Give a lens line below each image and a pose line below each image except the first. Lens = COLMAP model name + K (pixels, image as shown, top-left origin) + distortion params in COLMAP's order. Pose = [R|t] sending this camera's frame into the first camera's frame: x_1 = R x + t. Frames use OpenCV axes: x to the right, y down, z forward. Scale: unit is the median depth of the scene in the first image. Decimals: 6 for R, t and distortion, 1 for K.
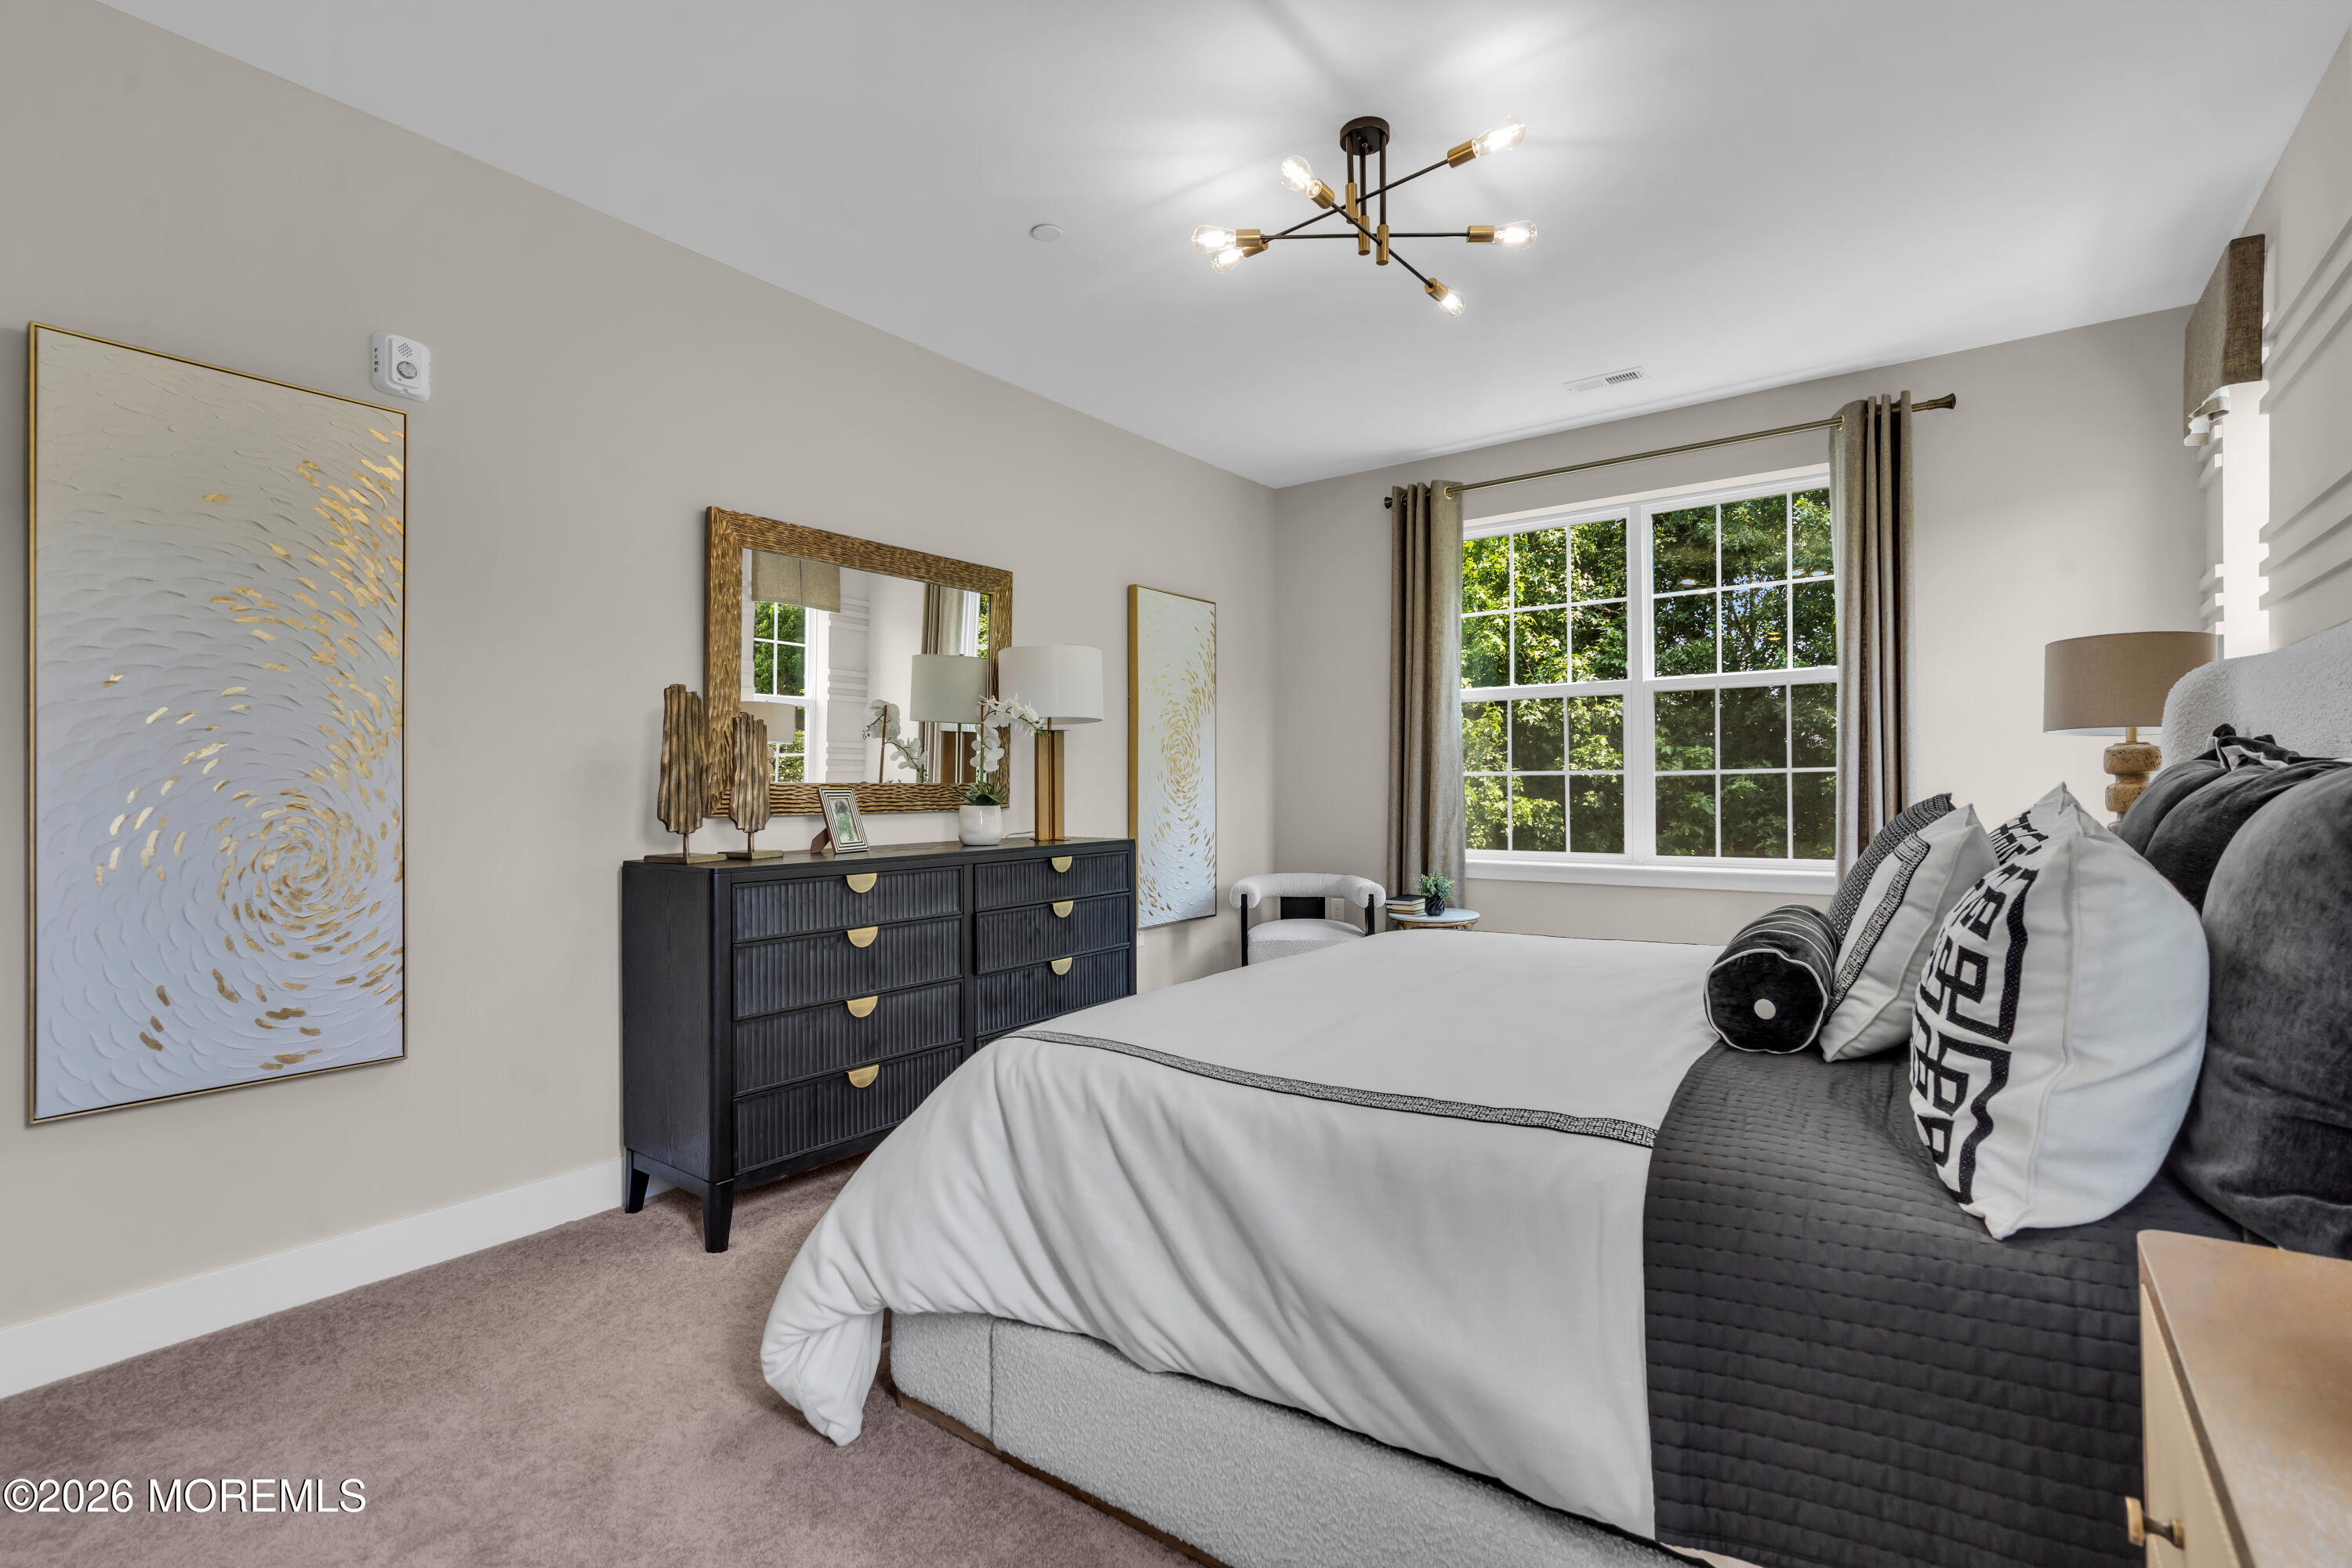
lens RADIAL K [[1071.7, 0, 1183.2], [0, 1071.7, 782.6], [0, 0, 1]] dist [0.000013, -0.000608]
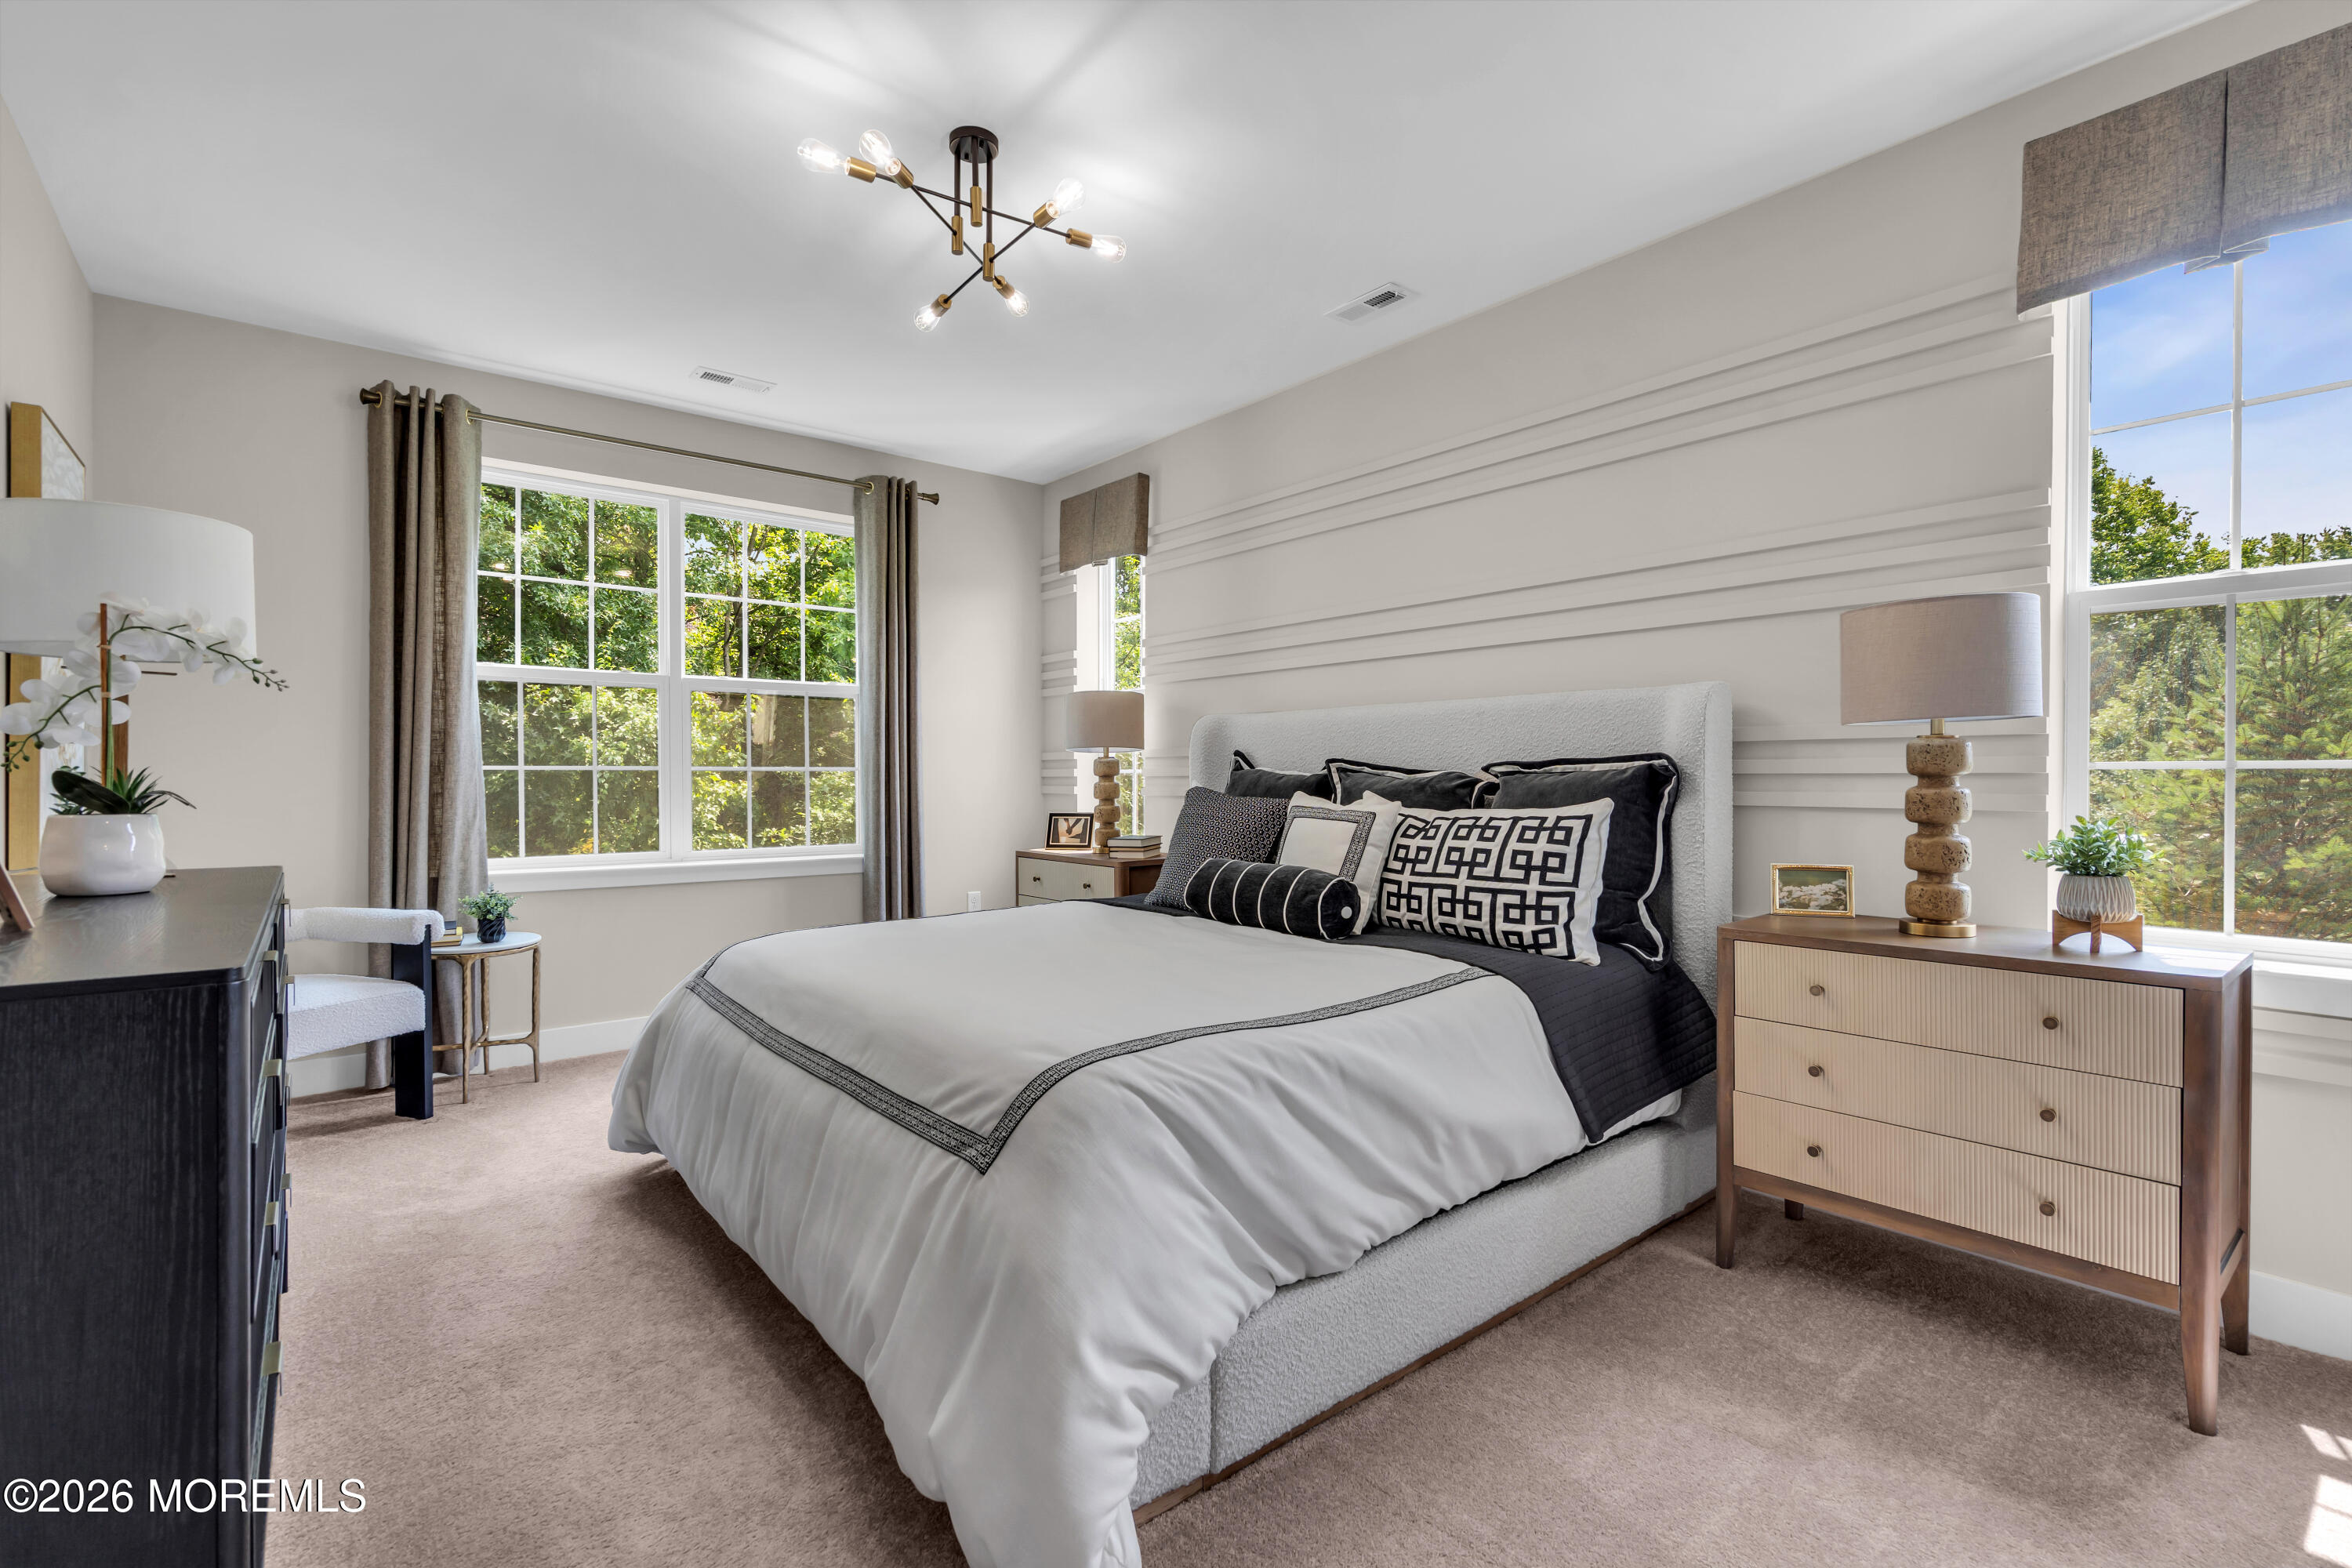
lens RADIAL K [[1049.5, 0, 1185.3], [0, 1049.5, 789.3], [0, 0, 1]] dist [-0.002211, -0.000244]
pose [[0.244083, -0.002633, 0.969751, -0.482889], [-0.004265, 0.999984, 0.003788, 0.004792], [-0.969745, -0.005061, 0.244068, 0.358565]]
